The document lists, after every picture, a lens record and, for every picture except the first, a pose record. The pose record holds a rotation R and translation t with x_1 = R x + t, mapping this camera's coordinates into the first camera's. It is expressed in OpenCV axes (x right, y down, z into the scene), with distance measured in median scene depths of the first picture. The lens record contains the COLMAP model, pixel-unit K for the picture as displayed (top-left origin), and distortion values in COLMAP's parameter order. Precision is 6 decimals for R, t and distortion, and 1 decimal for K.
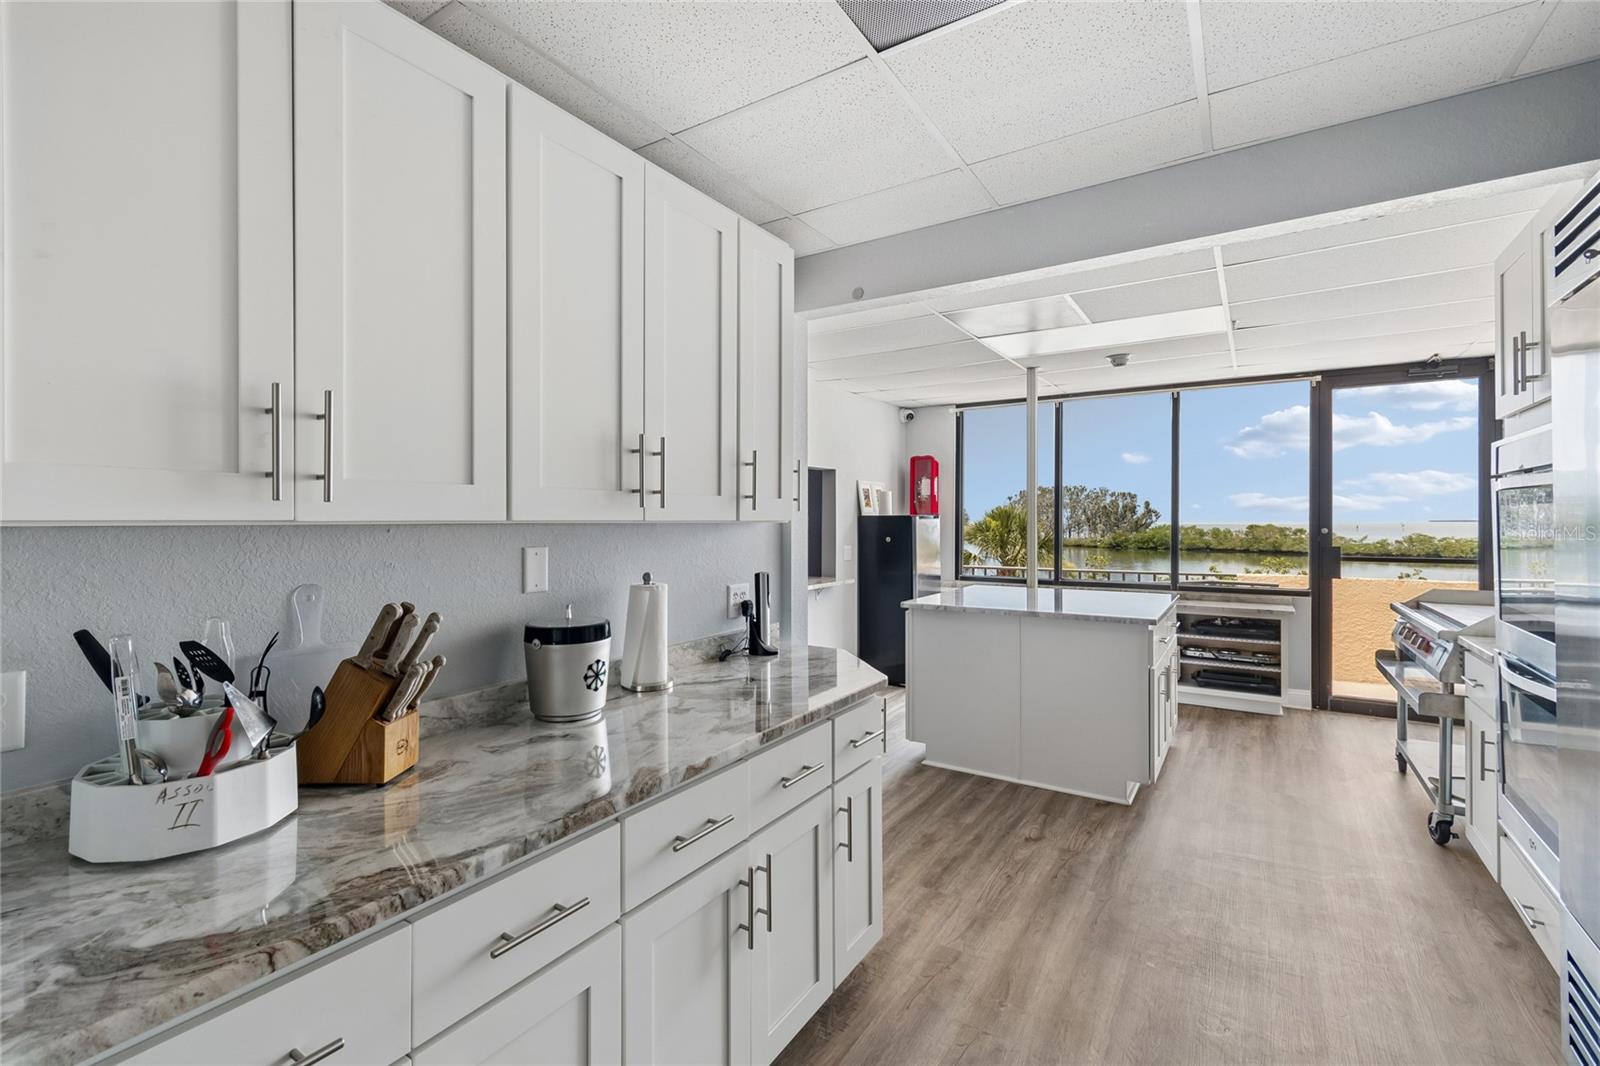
lens RADIAL K [[710.8, 0, 783.9], [0, 710.8, 518.7], [0, 0, 1]] dist [0.006705, -0.002972]
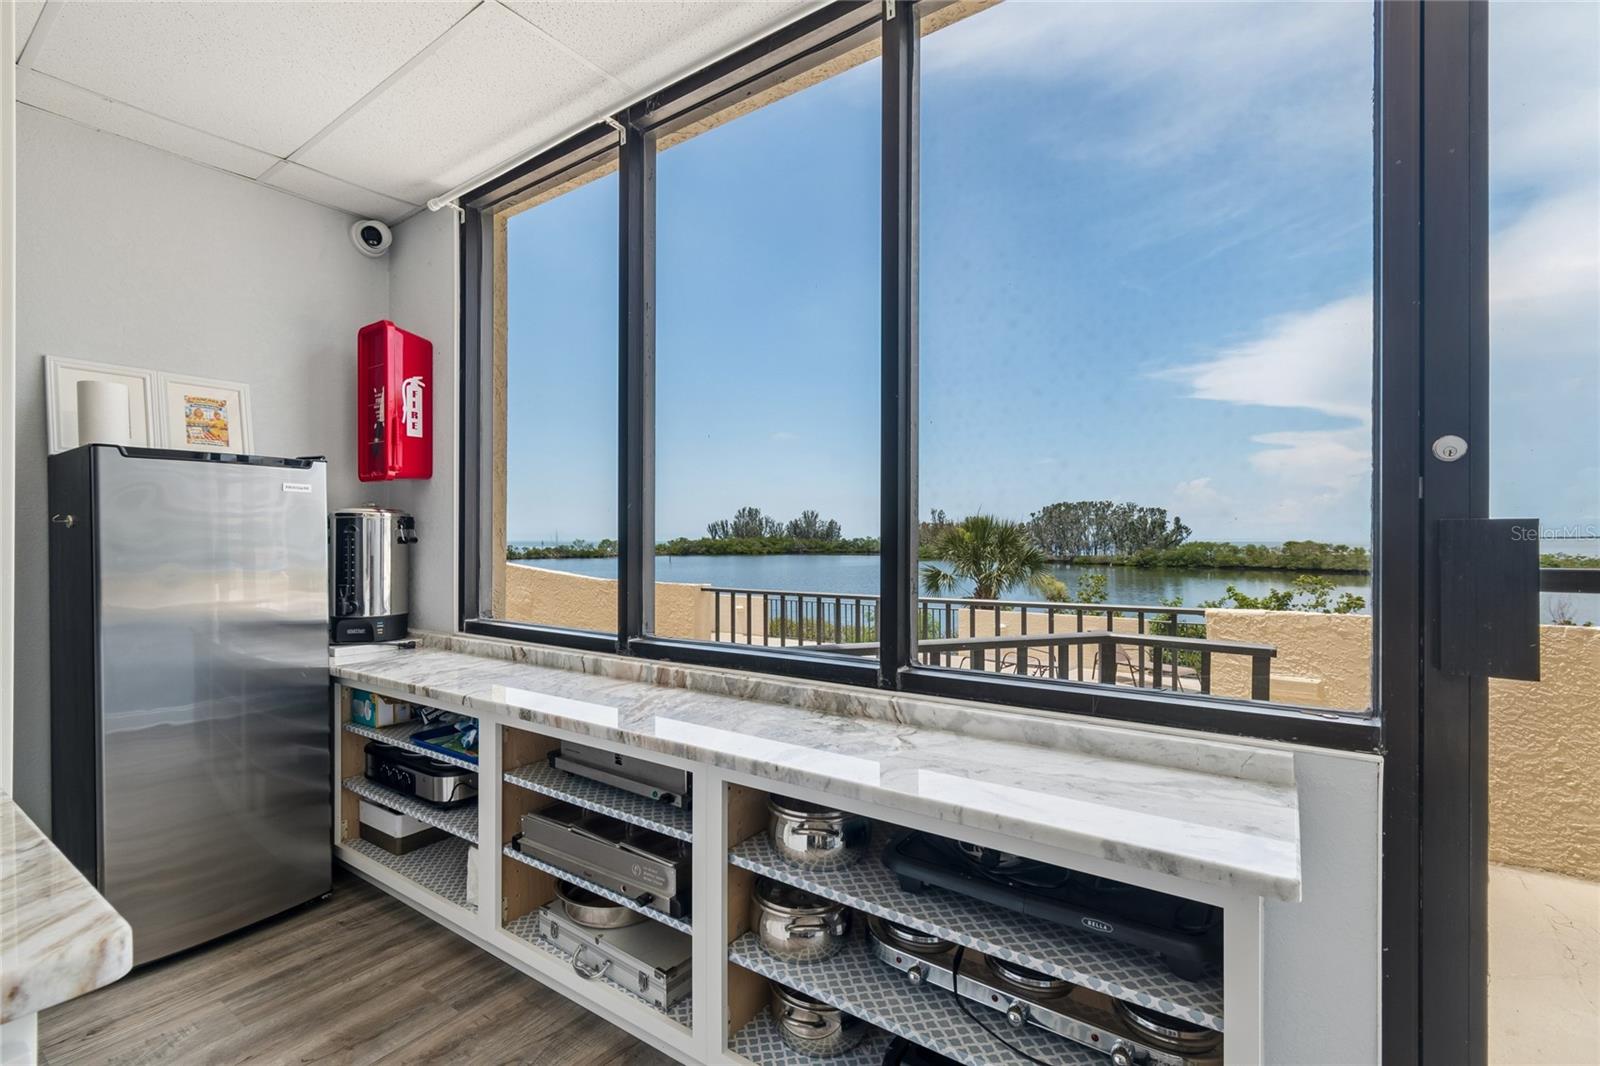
lens RADIAL K [[710.8, 0, 785.8], [0, 710.8, 537.4], [0, 0, 1]] dist [0.006705, -0.002972]
pose [[0.999365, -0.002652, -0.035536, 0.559472], [0.002655, 0.999996, 0.000033, 0.042674], [0.035535, -0.000127, 0.999368, 0.768160]]
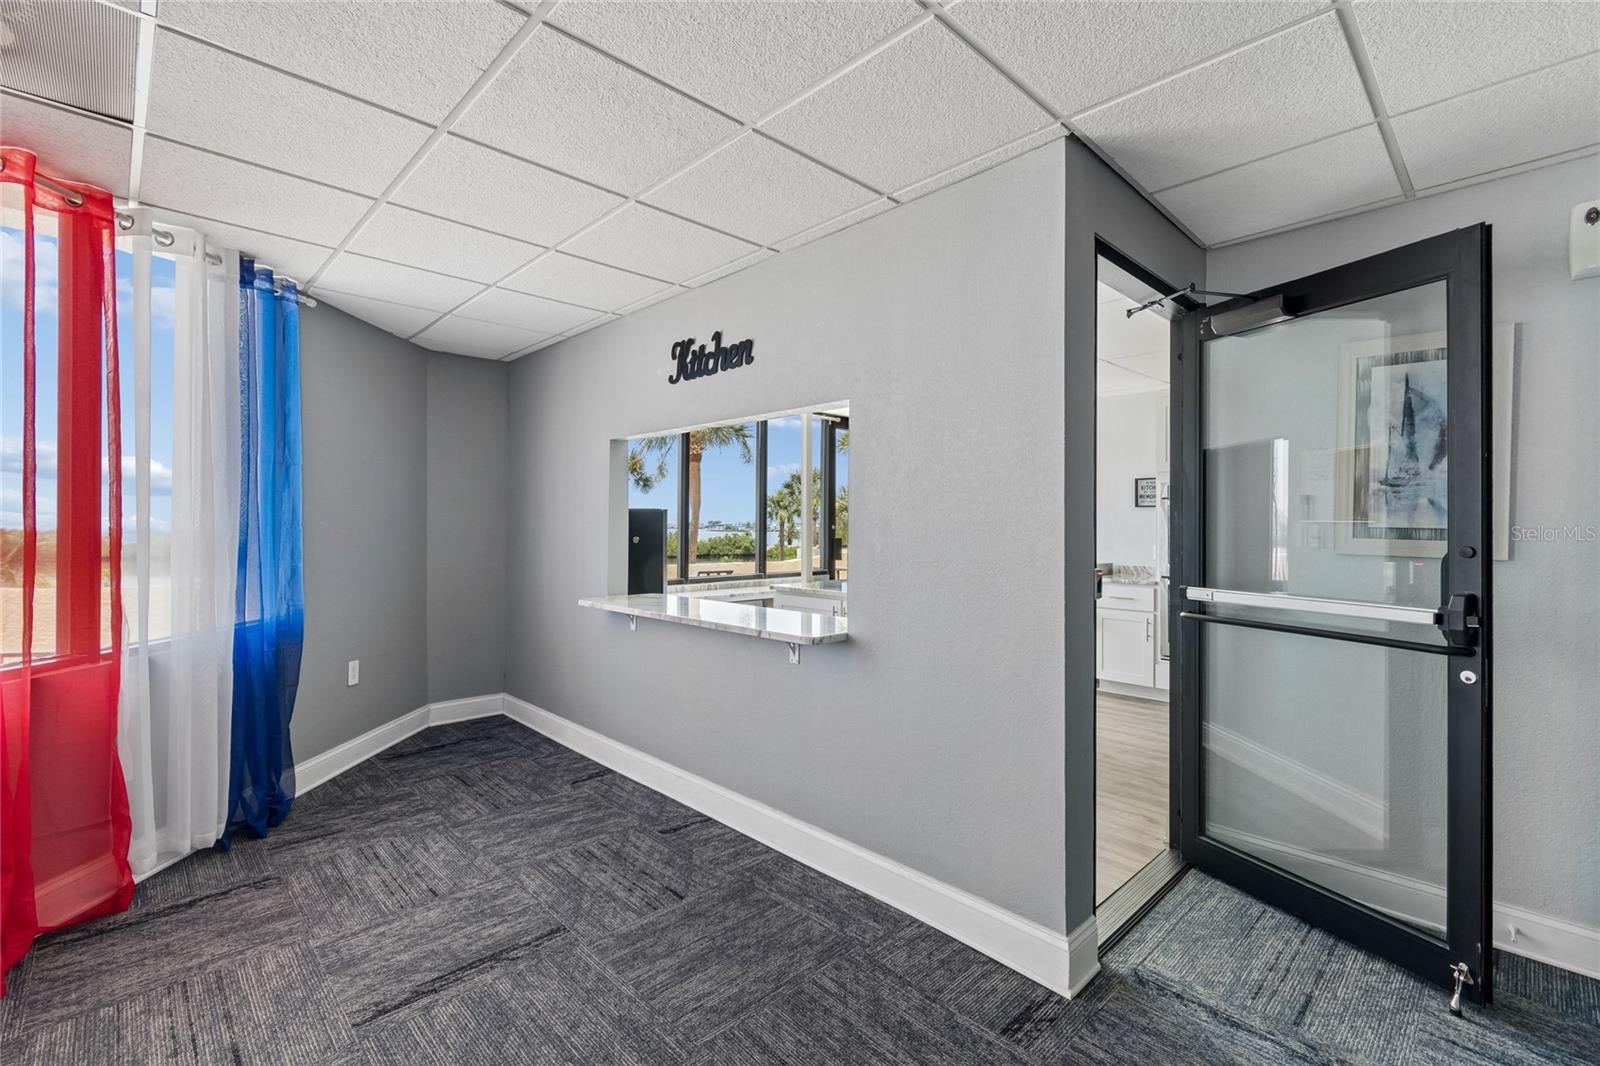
lens RADIAL K [[710.8, 0, 784.7], [0, 710.8, 525.4], [0, 0, 1]] dist [0.006705, -0.002972]
pose [[0.217147, 0.002643, 0.976135, -0.636960], [-0.007117, 0.999974, -0.001125, 0.015896], [-0.976113, -0.006703, 0.217160, 0.771985]]
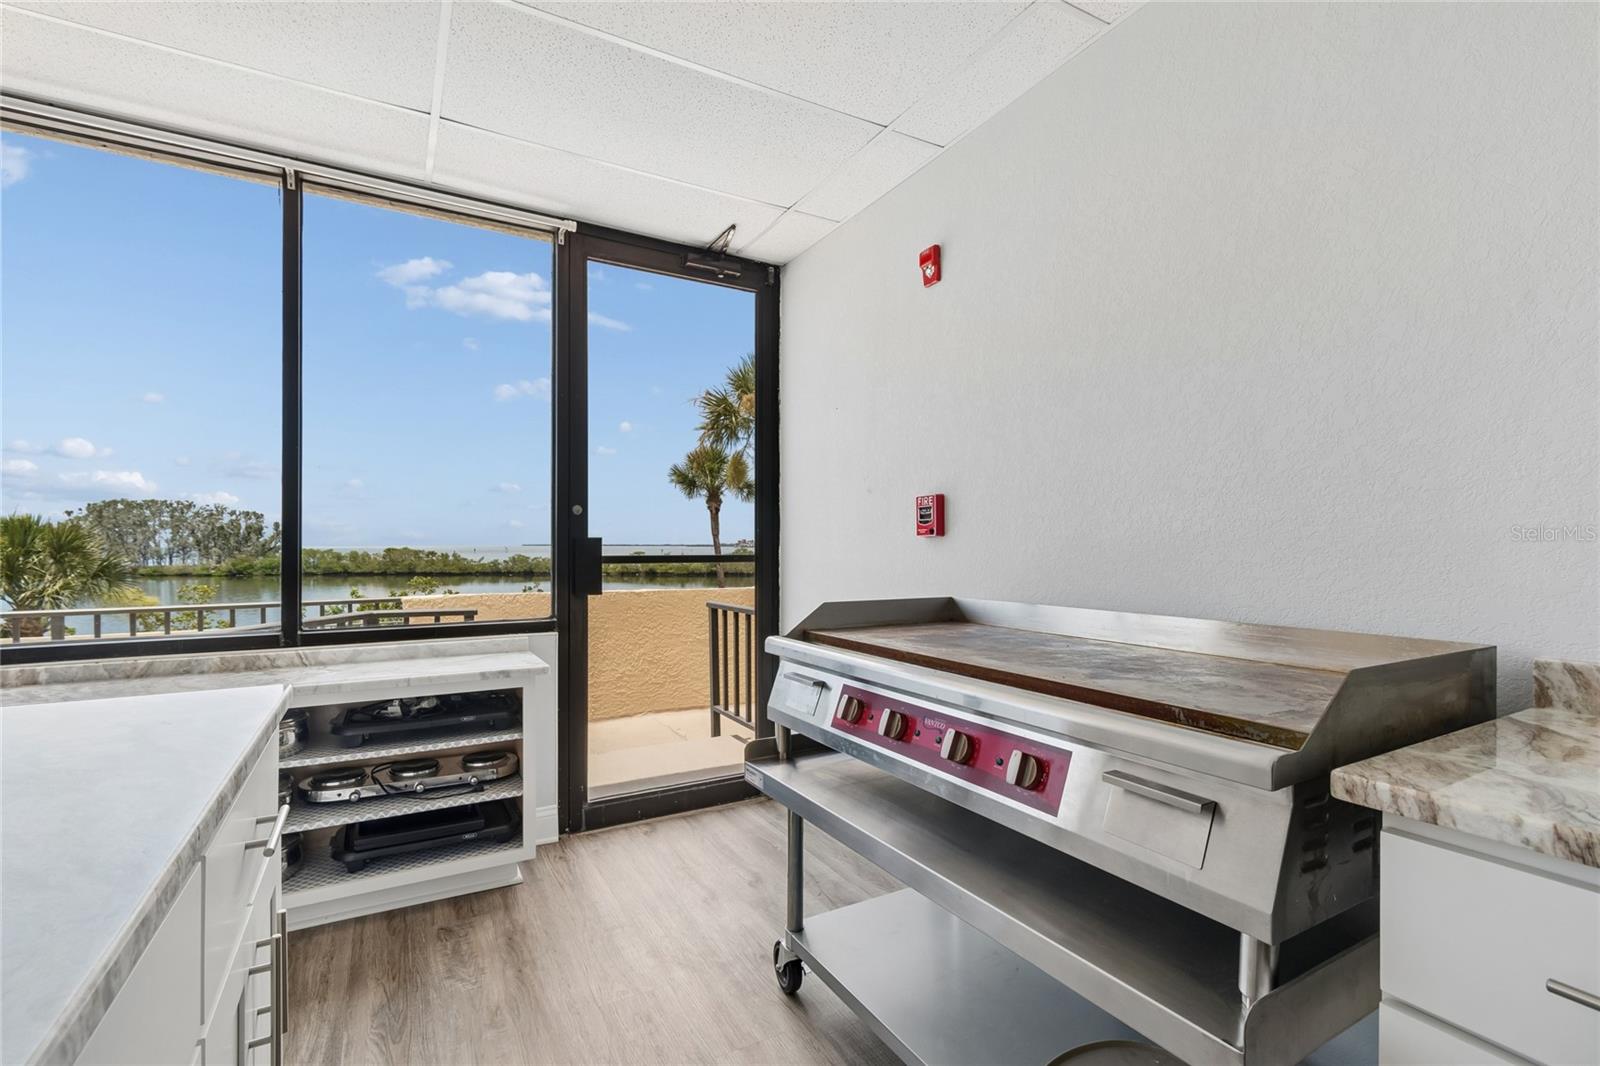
lens RADIAL K [[710.8, 0, 786.5], [0, 710.8, 549.3], [0, 0, 1]] dist [0.006705, -0.002972]
pose [[0.461043, -0.005488, 0.887361, 0.335459], [-0.002409, 0.999969, 0.007437, 0.042728], [-0.887375, -0.005567, 0.461015, 0.589458]]
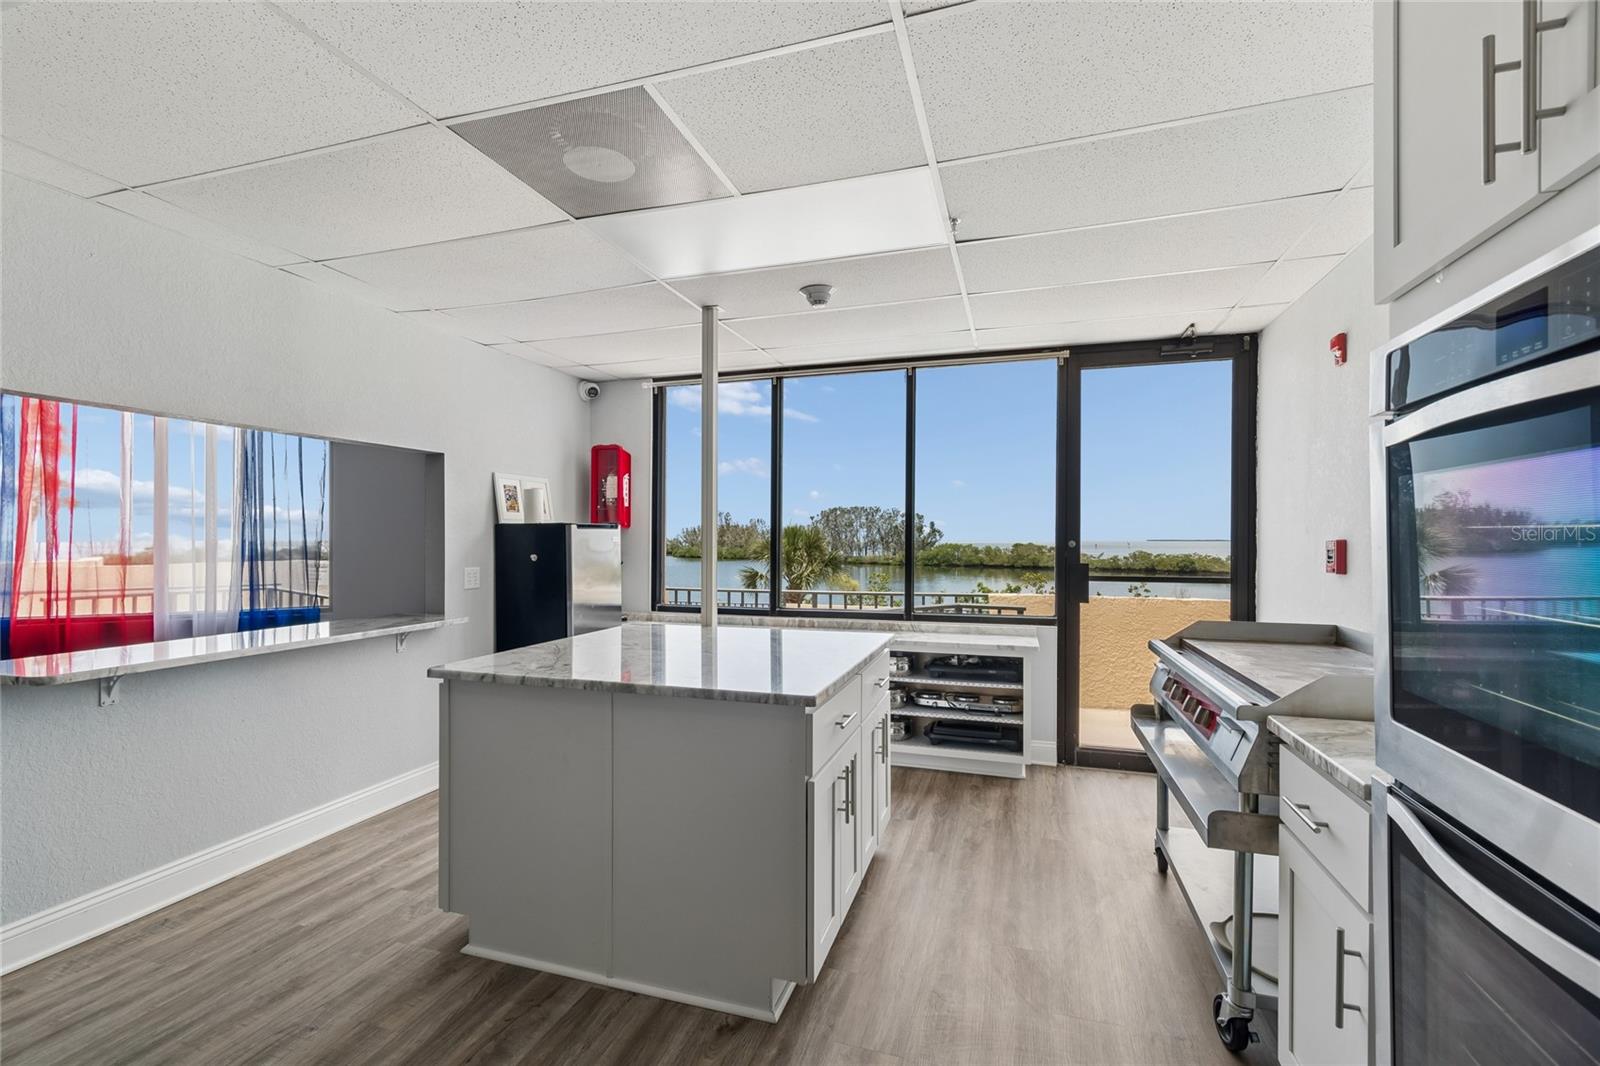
lens RADIAL K [[710.8, 0, 781.6], [0, 710.8, 543.6], [0, 0, 1]] dist [0.006705, -0.002972]
pose [[0.966084, -0.000211, 0.258227, 0.227272], [-0.001969, 0.999965, 0.008185, 0.010653], [-0.258219, -0.008416, 0.966050, 0.299552]]
